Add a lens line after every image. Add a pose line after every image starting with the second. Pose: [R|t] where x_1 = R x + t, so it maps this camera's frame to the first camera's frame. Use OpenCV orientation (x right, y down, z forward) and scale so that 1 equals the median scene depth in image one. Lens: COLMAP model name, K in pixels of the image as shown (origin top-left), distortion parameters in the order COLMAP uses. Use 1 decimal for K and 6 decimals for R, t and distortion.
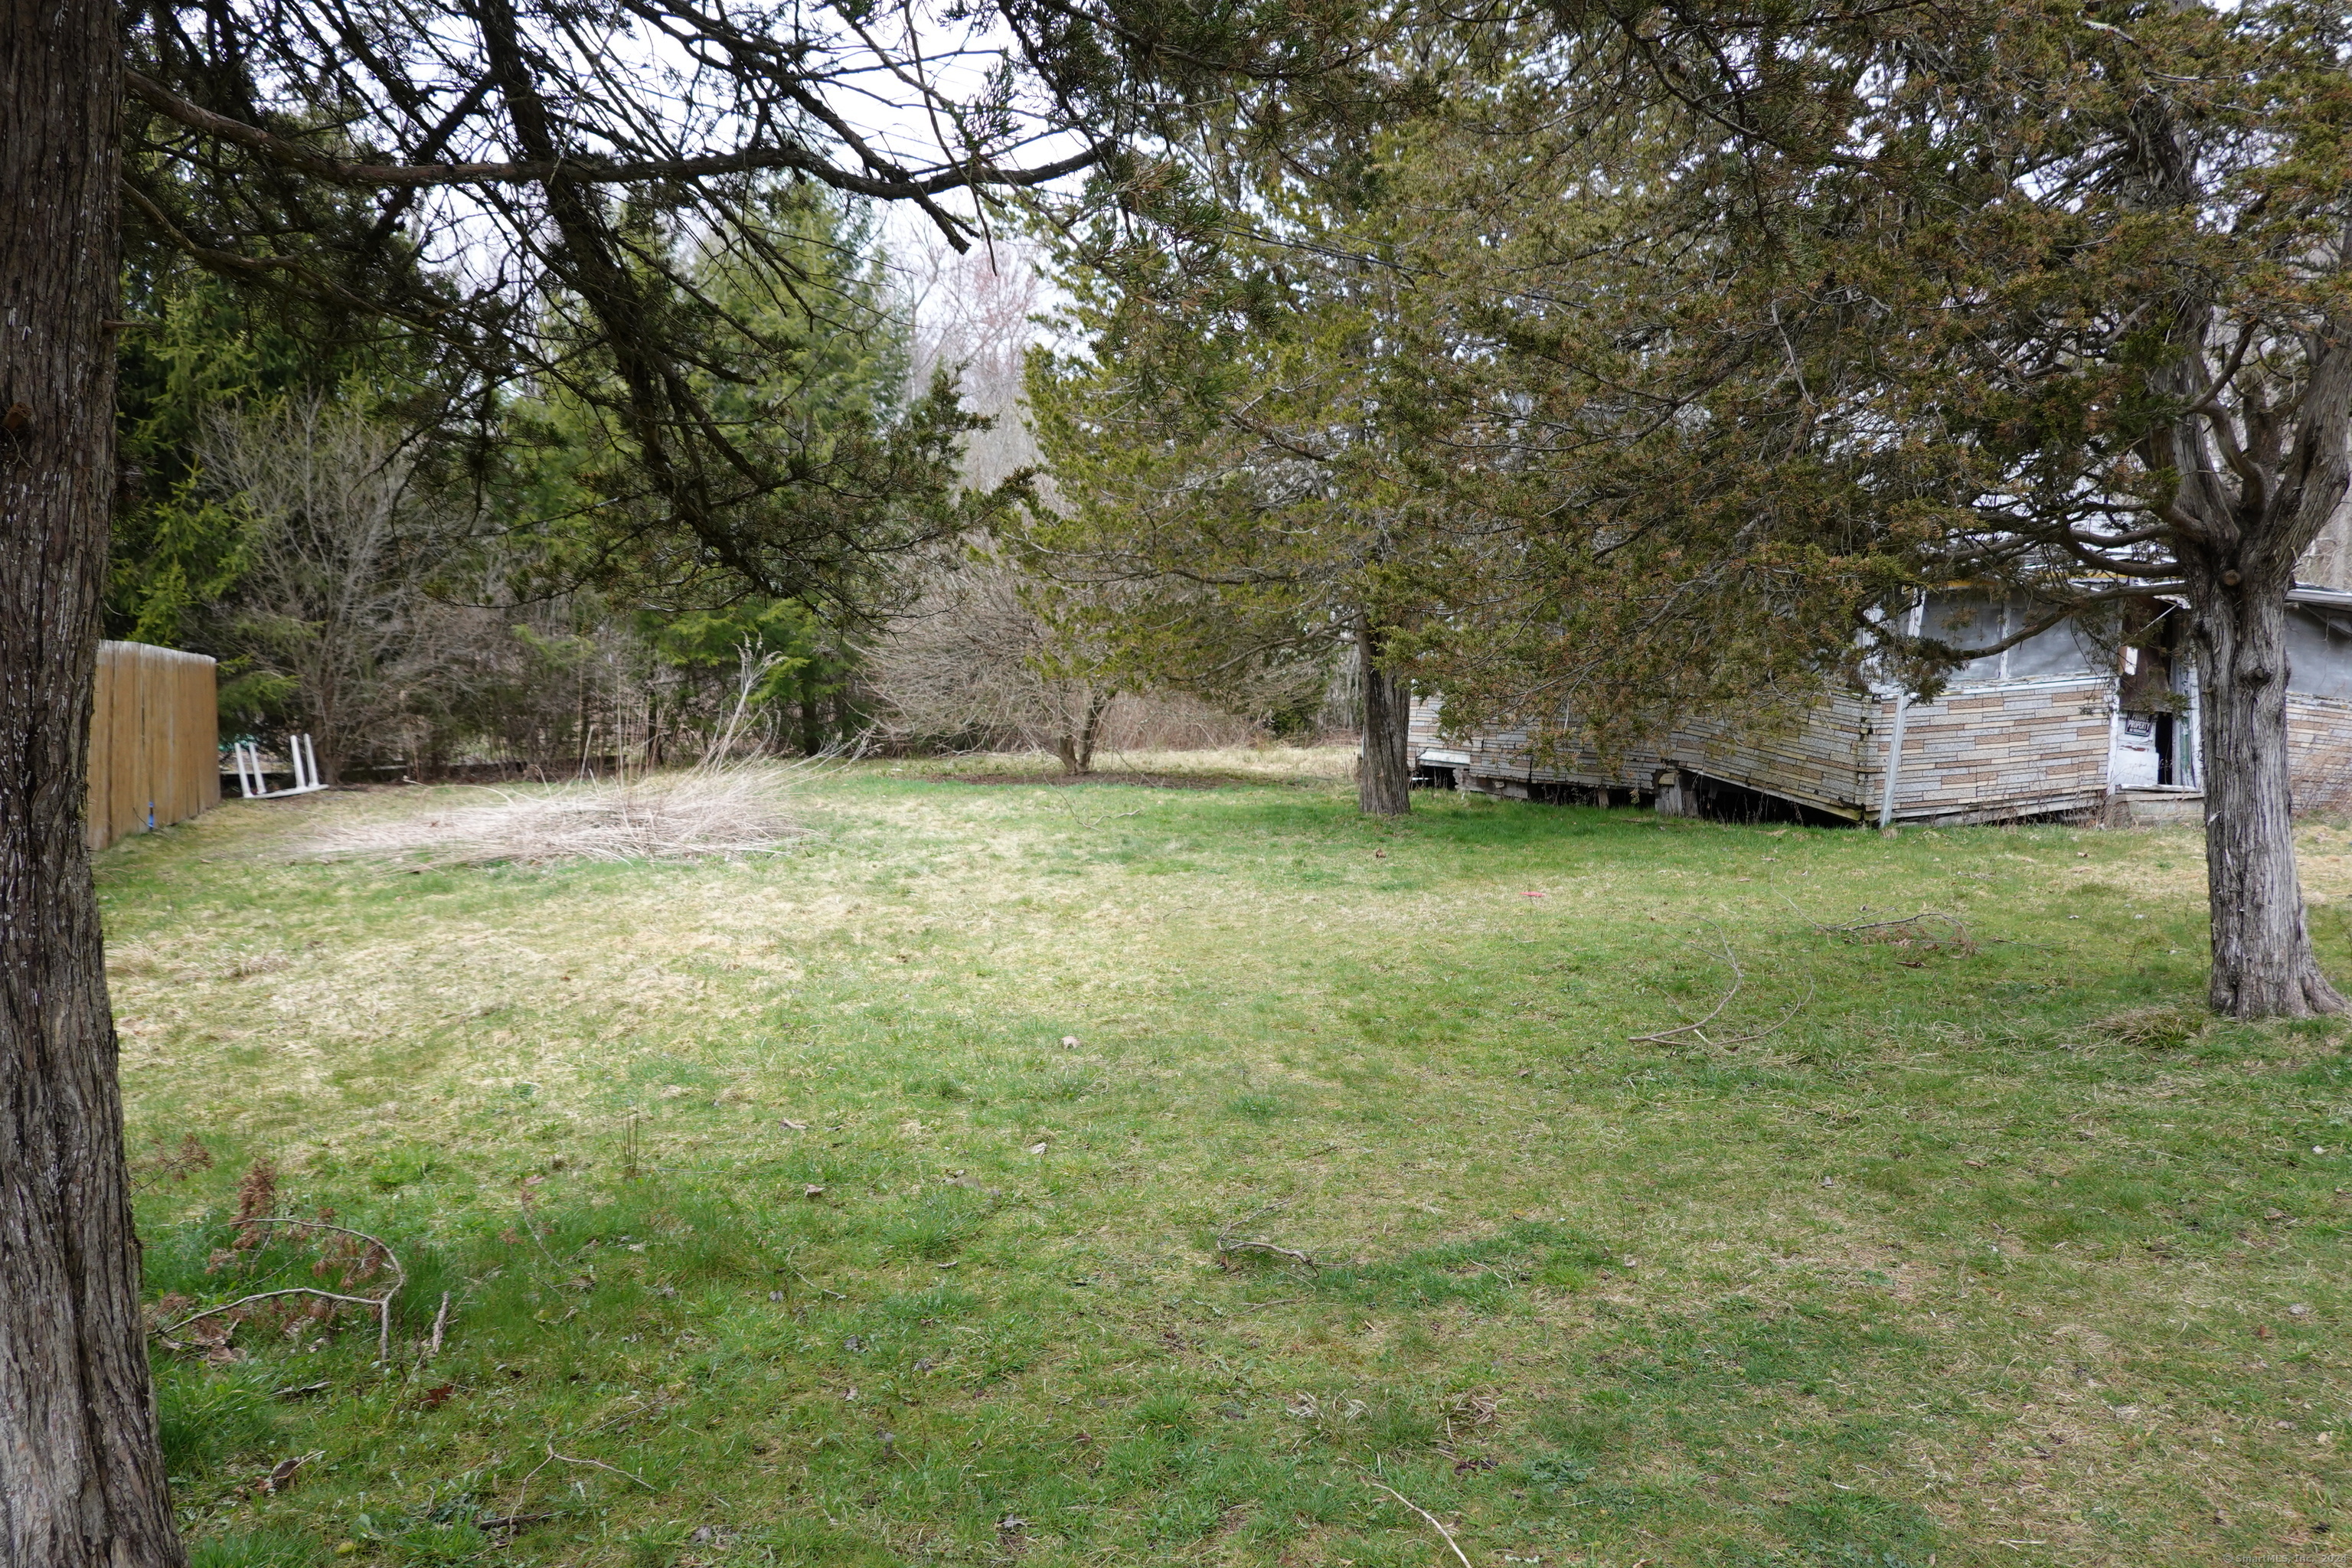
lens RADIAL K [[1559.7, 0, 1166.1], [0, 1559.7, 784.0], [0, 0, 1]] dist [-0.008422, 0.000862]
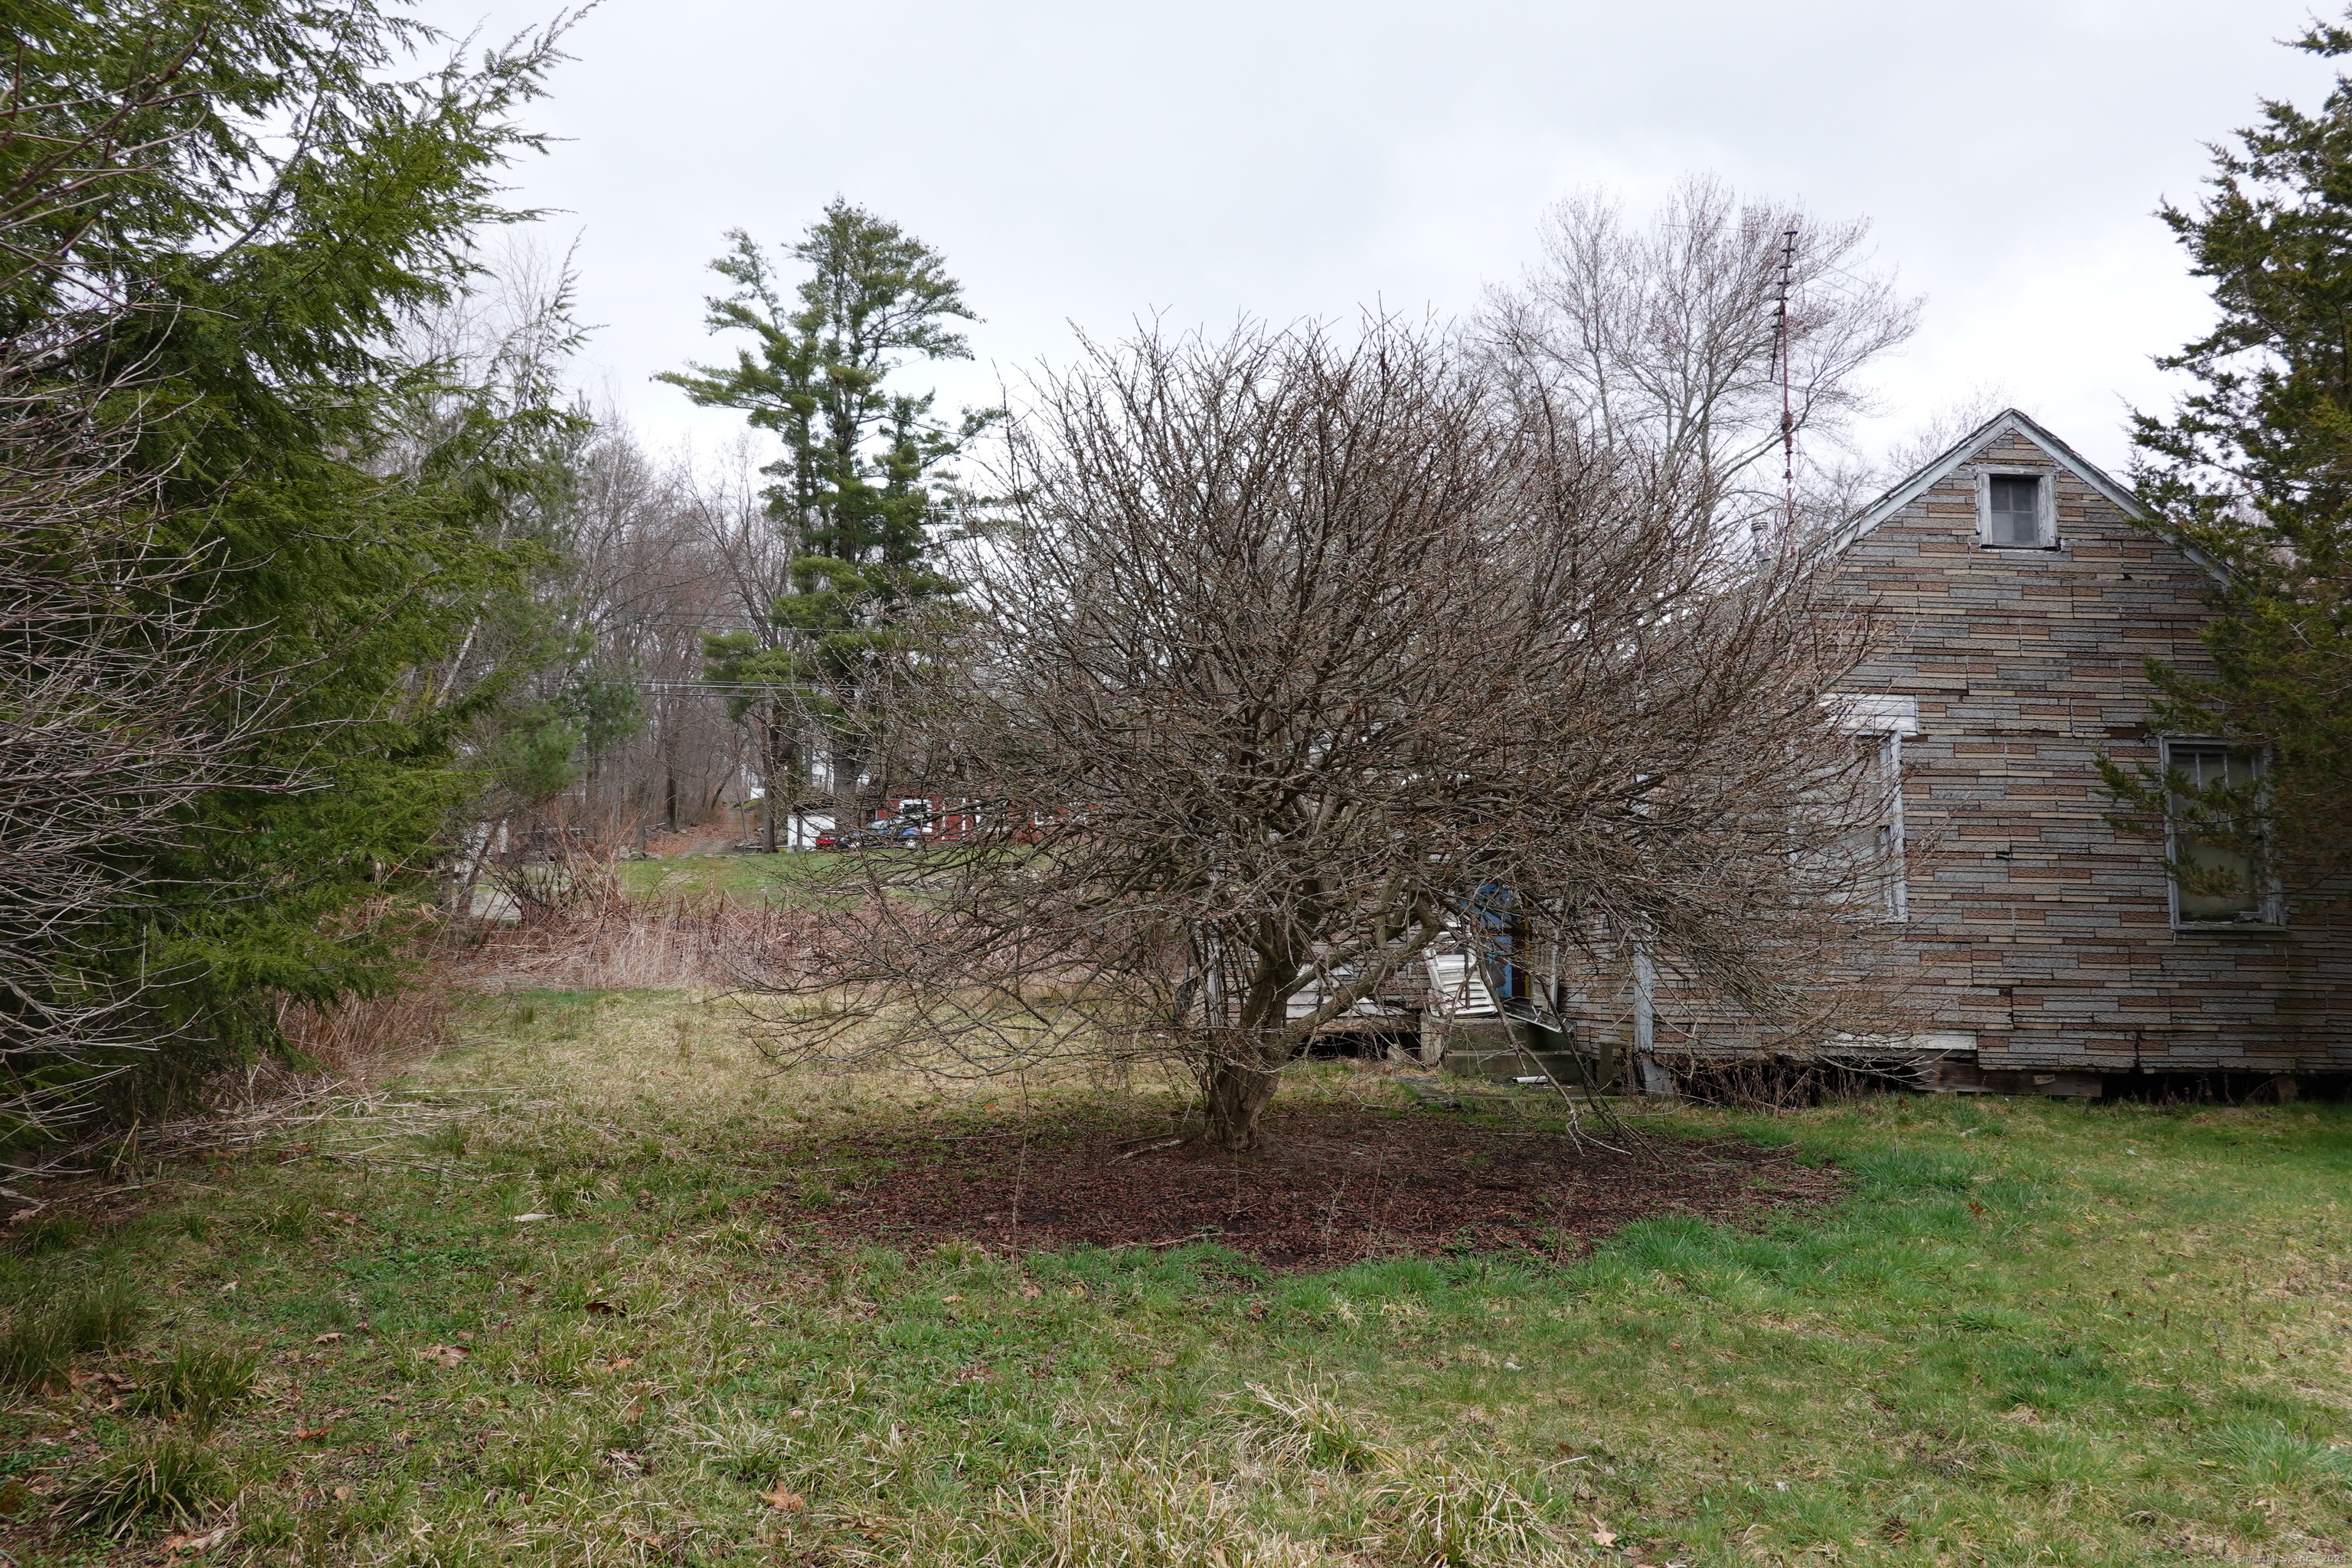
lens RADIAL K [[1559.7, 0, 1155.0], [0, 1559.7, 765.3], [0, 0, 1]] dist [-0.008422, 0.000862]
pose [[0.398484, 0.092007, 0.912549, -0.702578], [0.040657, 0.992206, -0.117792, -0.088852], [-0.916274, 0.084040, 0.391638, 1.390080]]
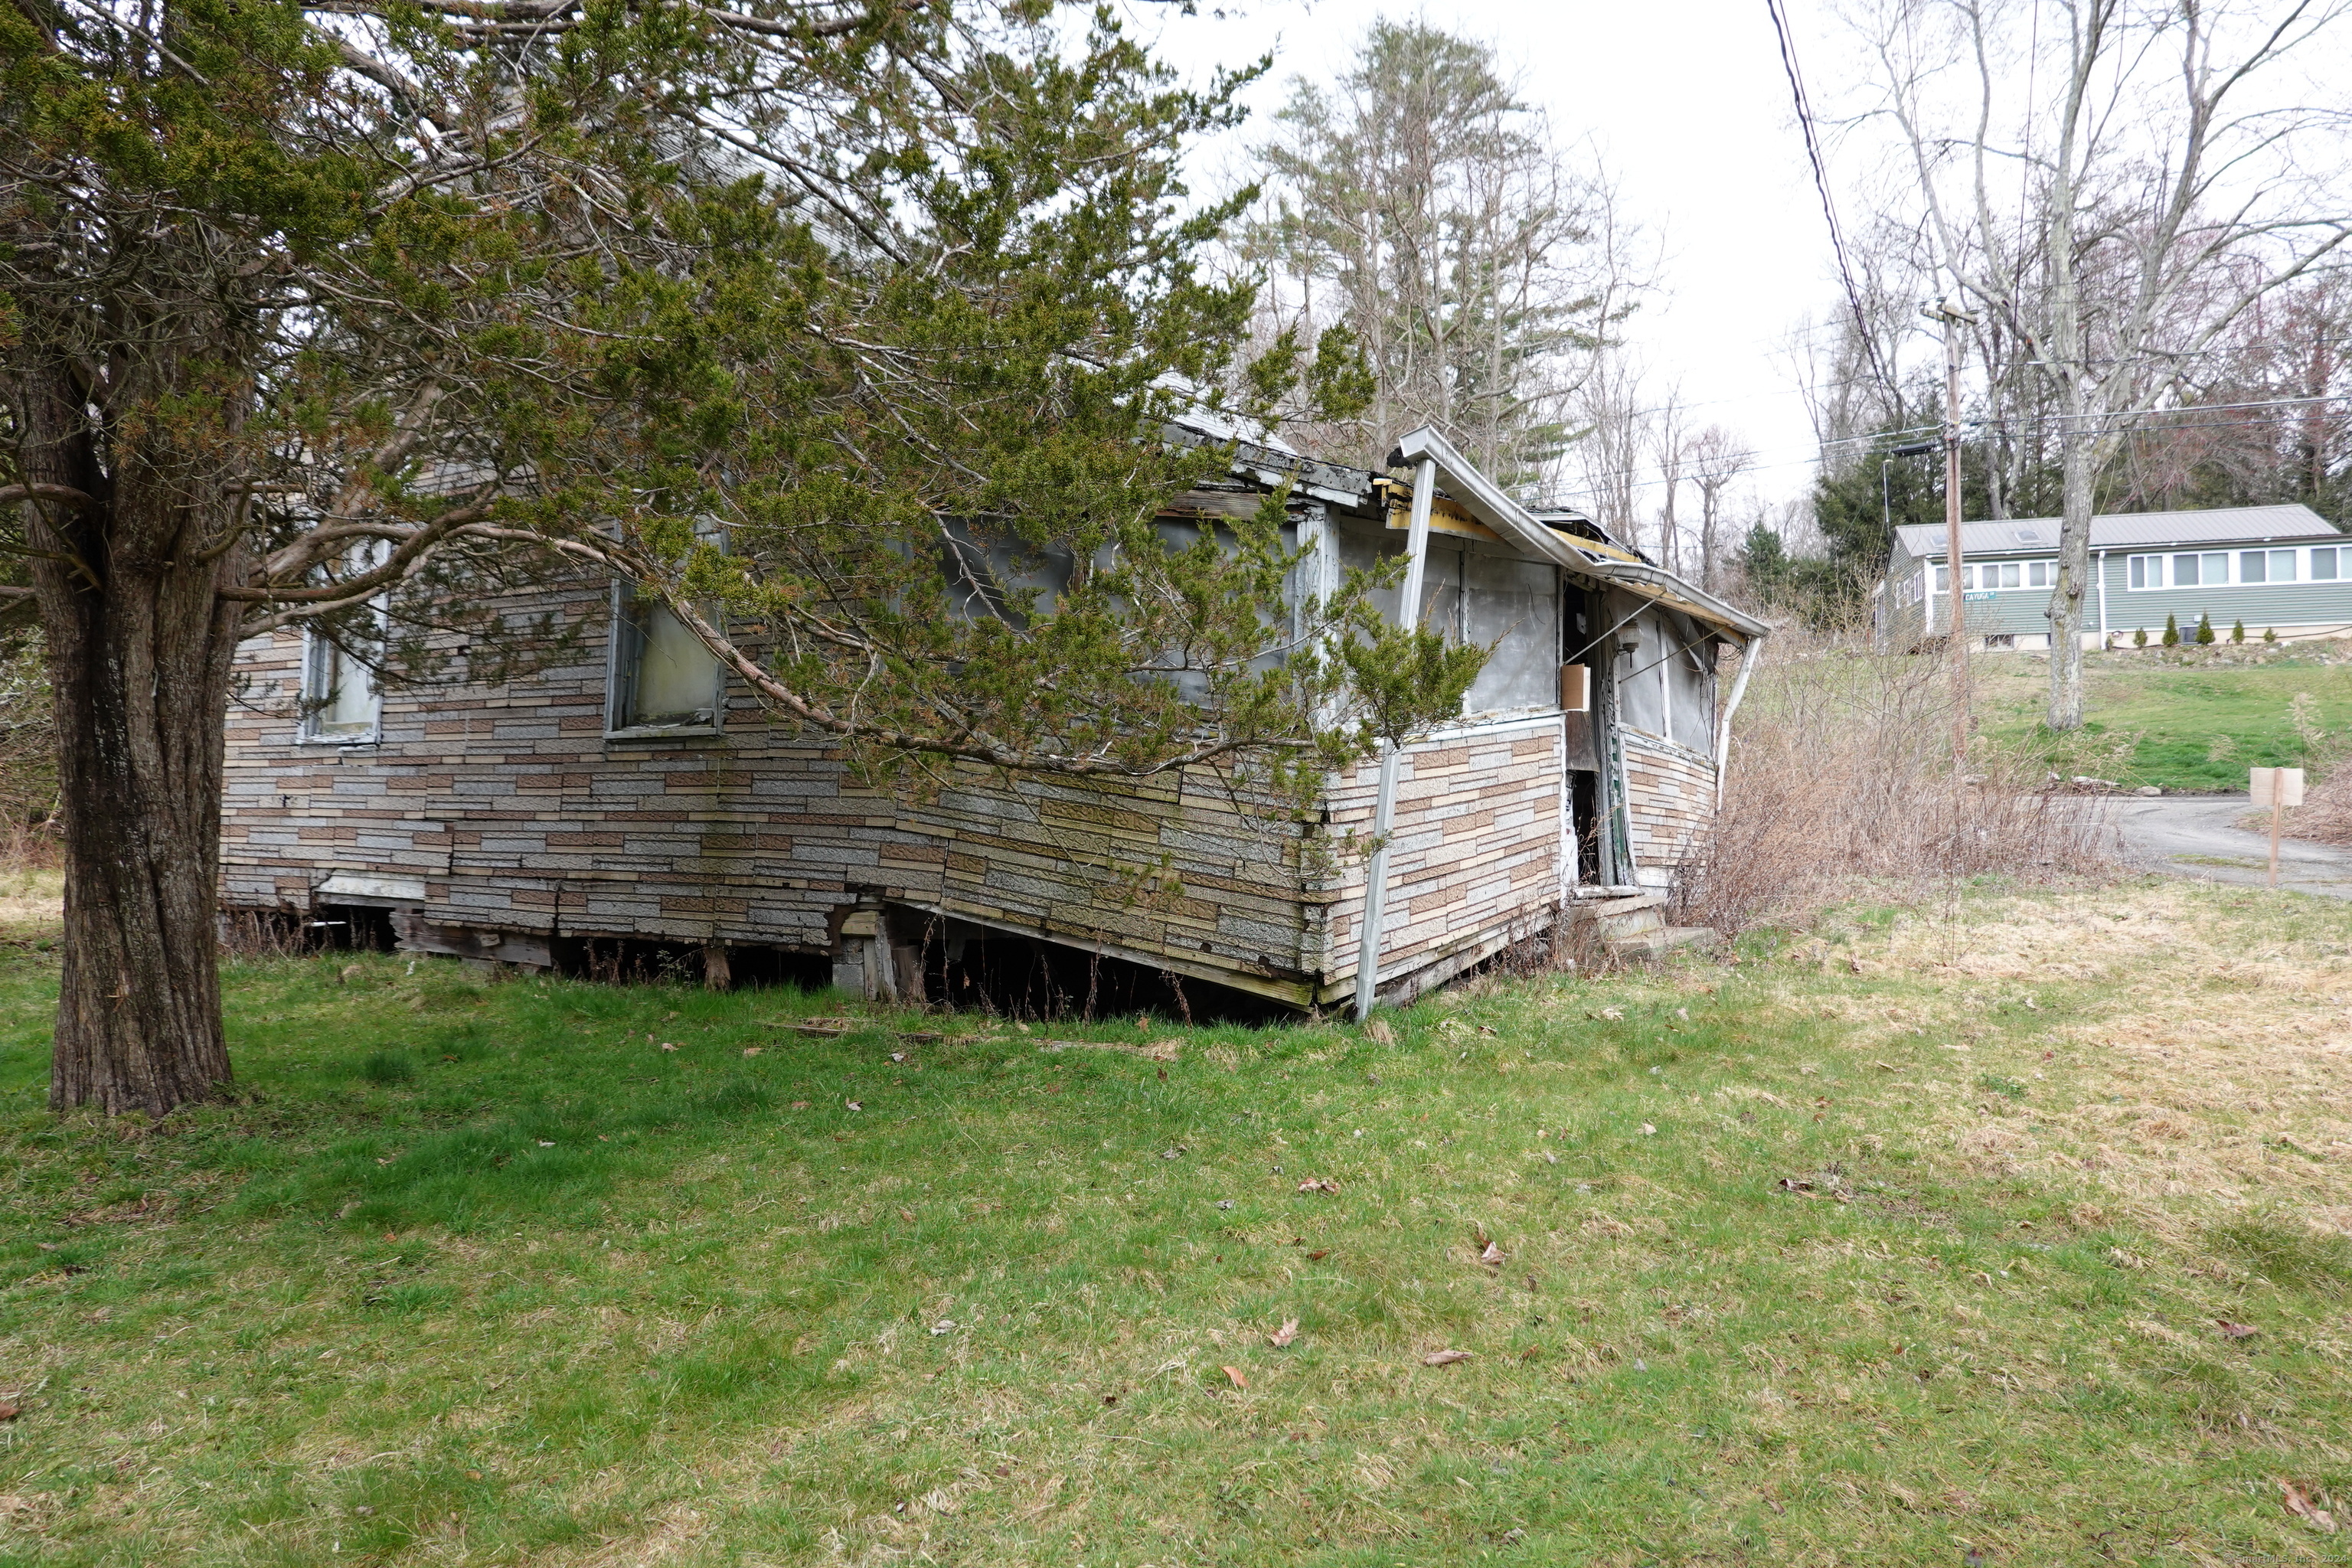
lens RADIAL K [[1559.7, 0, 1173.4], [0, 1559.7, 799.1], [0, 0, 1]] dist [-0.008422, 0.000862]
pose [[0.805617, -0.023323, 0.591977, 0.123850], [0.047962, 0.998513, -0.025931, -0.027550], [-0.590492, 0.049283, 0.805537, 0.602690]]
